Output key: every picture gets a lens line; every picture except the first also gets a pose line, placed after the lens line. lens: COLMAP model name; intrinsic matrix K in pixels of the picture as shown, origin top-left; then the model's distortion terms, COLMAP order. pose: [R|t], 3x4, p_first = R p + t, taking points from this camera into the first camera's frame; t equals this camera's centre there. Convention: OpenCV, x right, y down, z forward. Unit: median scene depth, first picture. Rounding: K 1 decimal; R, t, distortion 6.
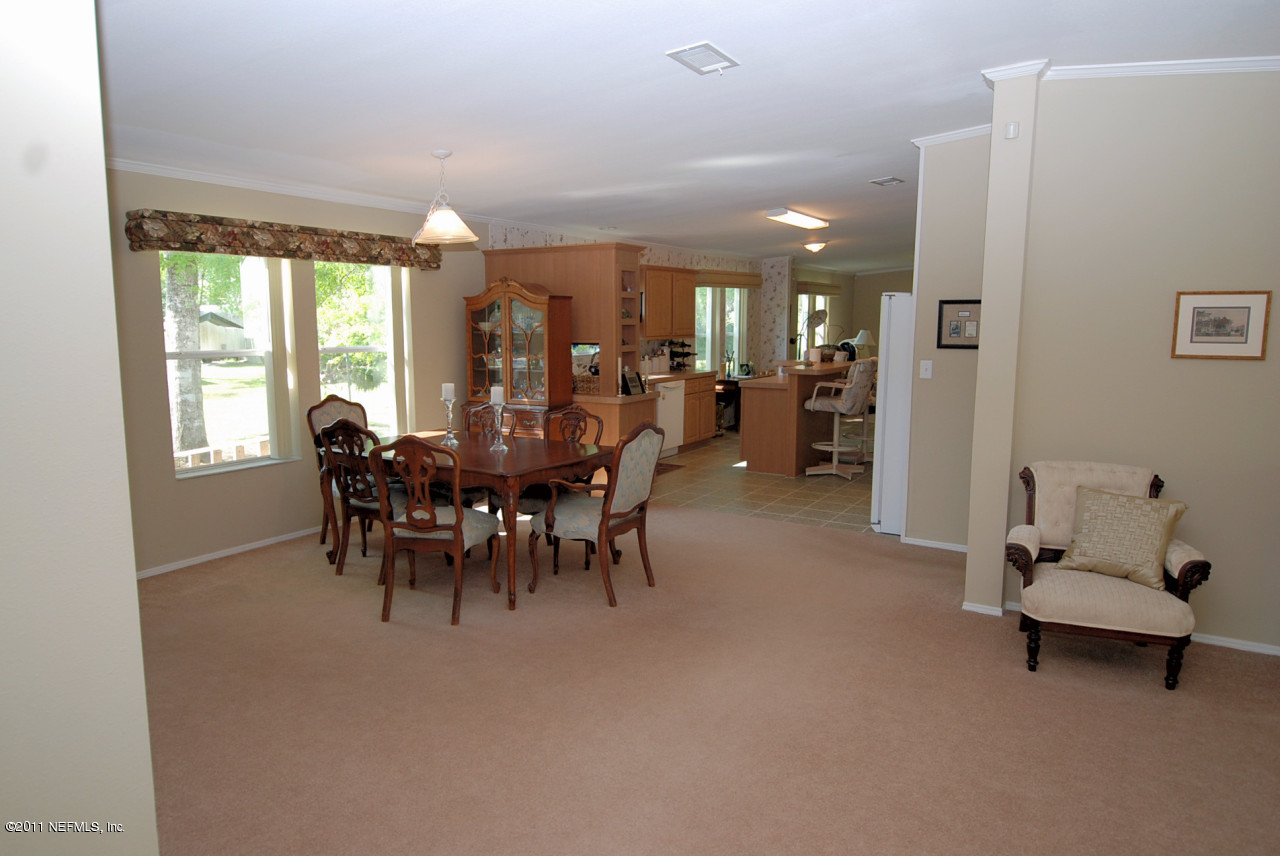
lens RADIAL K [[814.8, 0, 644.4], [0, 814.8, 419.1], [0, 0, 1]] dist [0.020528, -0.012546]
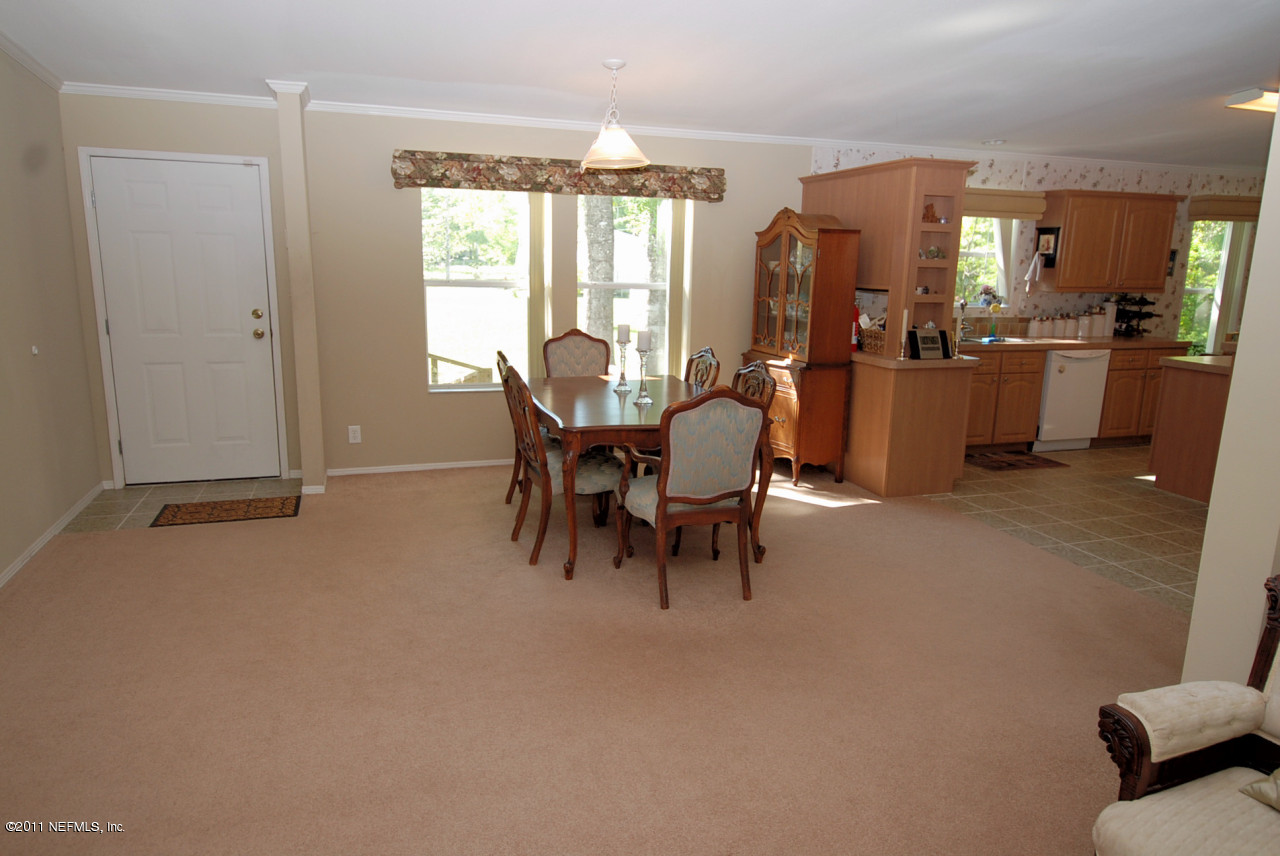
lens RADIAL K [[814.8, 0, 644.9], [0, 814.8, 426.2], [0, 0, 1]] dist [0.020528, -0.012546]
pose [[0.762000, 0.144347, -0.631284, 0.293868], [-0.099695, 0.989368, 0.105887, -0.023292], [0.639857, -0.017751, 0.768289, 0.245893]]
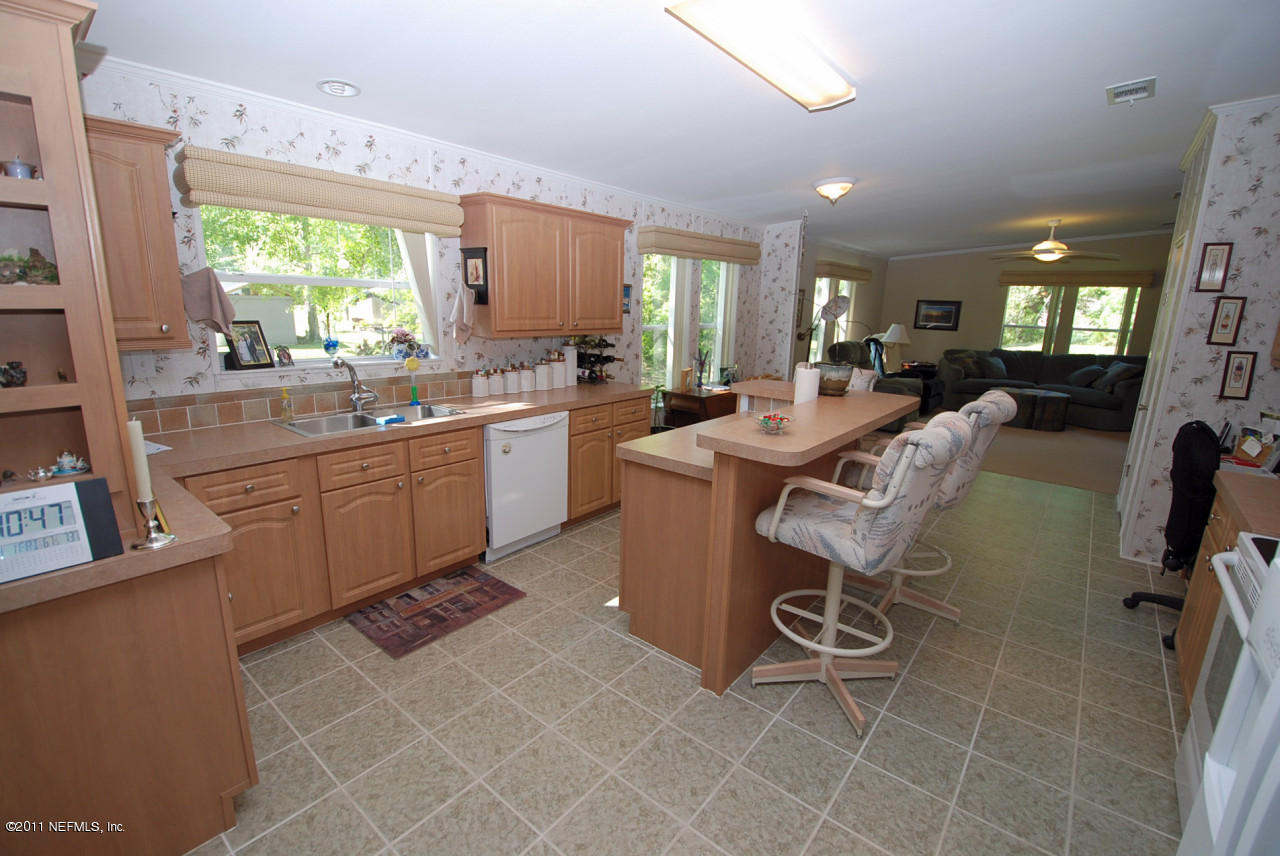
lens RADIAL K [[567.6, 0, 633.8], [0, 567.6, 431.2], [0, 0, 1]] dist [0.001930, -0.000217]
pose [[0.988610, 0.055955, -0.139715, 0.215015], [-0.042333, 0.994223, 0.098637, -0.107767], [0.144427, -0.091599, 0.985267, 0.892029]]
